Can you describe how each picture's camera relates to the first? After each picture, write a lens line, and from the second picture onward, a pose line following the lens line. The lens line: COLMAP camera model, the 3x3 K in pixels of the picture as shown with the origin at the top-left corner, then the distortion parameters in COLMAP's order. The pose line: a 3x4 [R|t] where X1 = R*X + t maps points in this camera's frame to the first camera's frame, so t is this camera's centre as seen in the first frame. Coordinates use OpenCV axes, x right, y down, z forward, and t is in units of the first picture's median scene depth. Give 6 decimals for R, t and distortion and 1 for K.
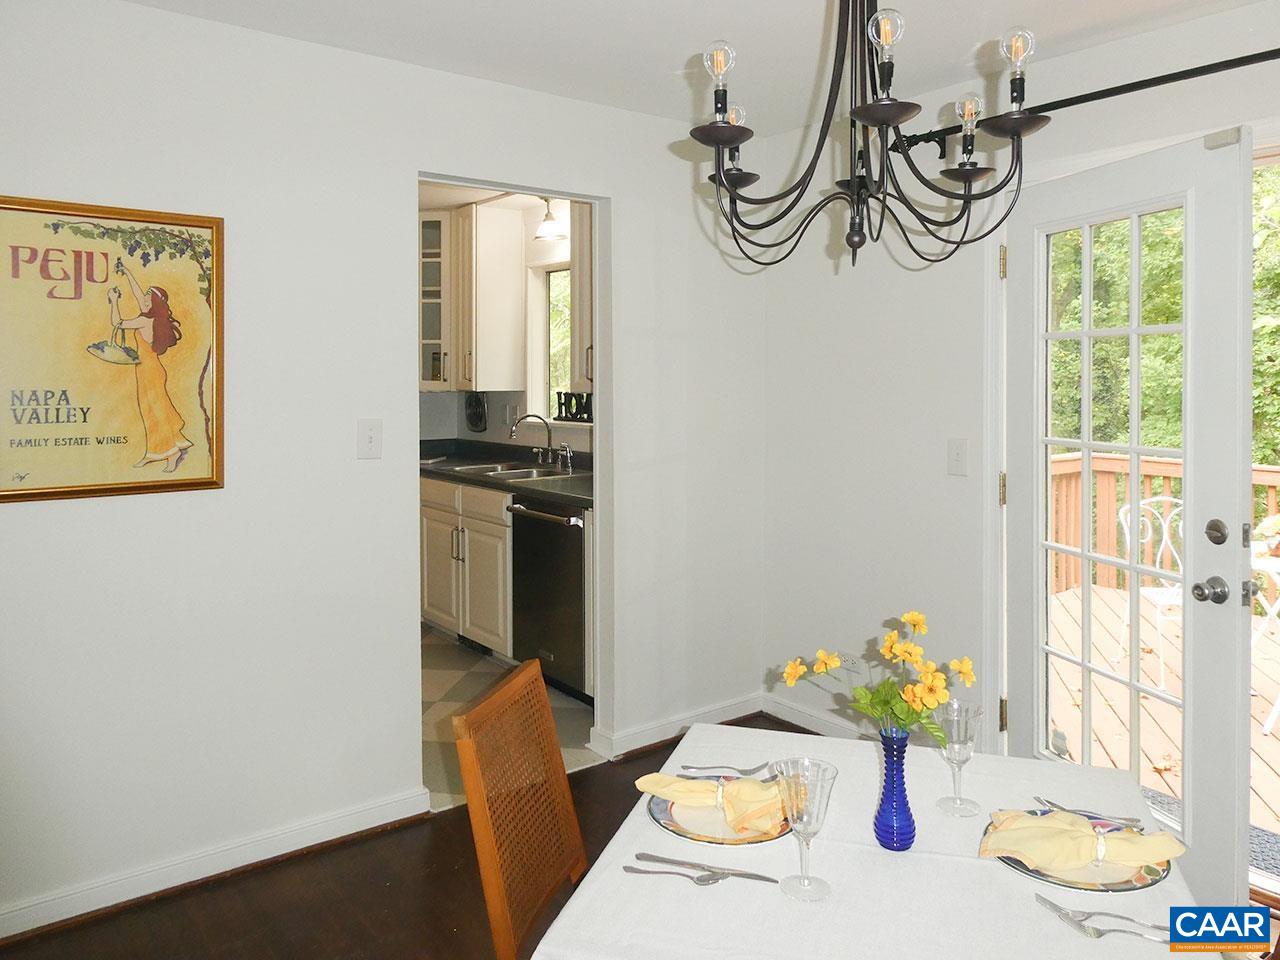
lens RADIAL K [[965.5, 0, 606.7], [0, 965.5, 383.9], [0, 0, 1]] dist [-0.011687, -0.005789]
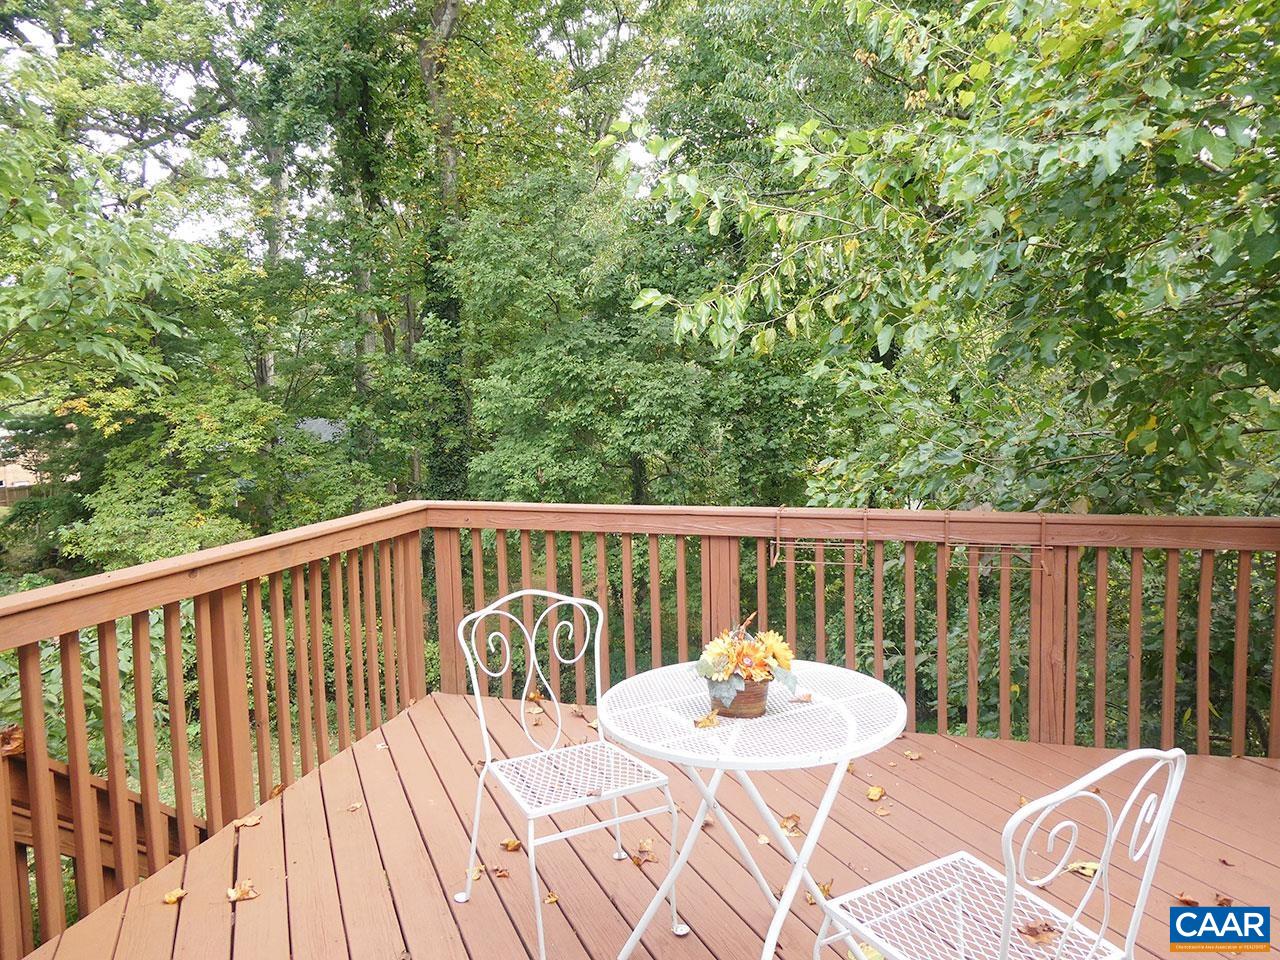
lens RADIAL K [[949.1, 0, 649.8], [0, 949.1, 474.3], [0, 0, 1]] dist [0.007221, 0.002884]
pose [[0.782342, -0.066803, 0.619256, 0.455641], [0.025612, 0.996841, 0.075179, 0.014307], [-0.622322, -0.042955, 0.781582, 0.803331]]
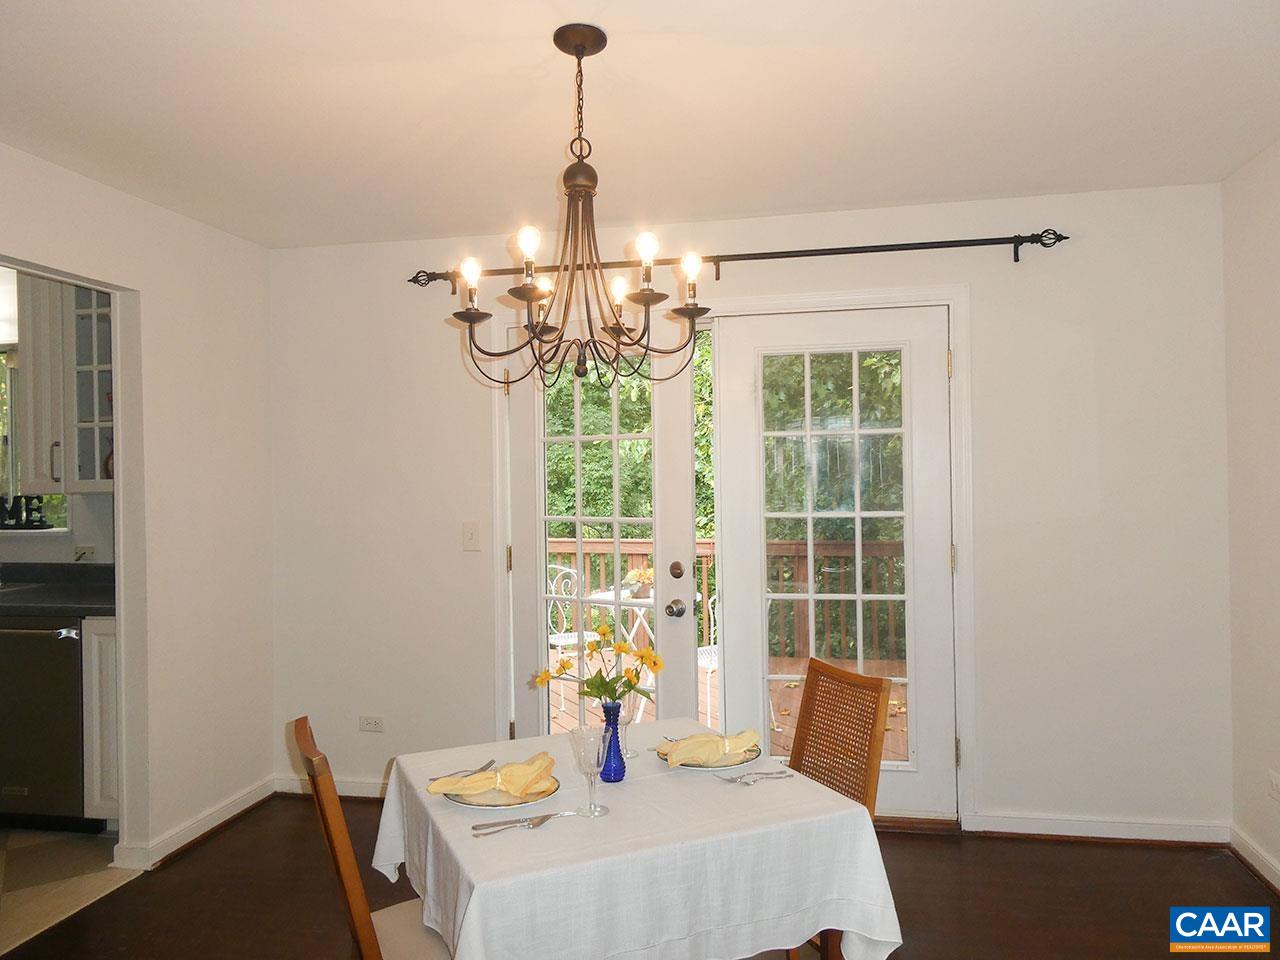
lens RADIAL K [[949.1, 0, 649.8], [0, 949.1, 474.3], [0, 0, 1]] dist [0.007221, 0.002884]
pose [[0.735004, -0.008557, 0.678009, -0.296450], [0.017138, 0.999835, -0.005959, 0.007581], [-0.677846, 0.016000, 0.735030, -0.057754]]
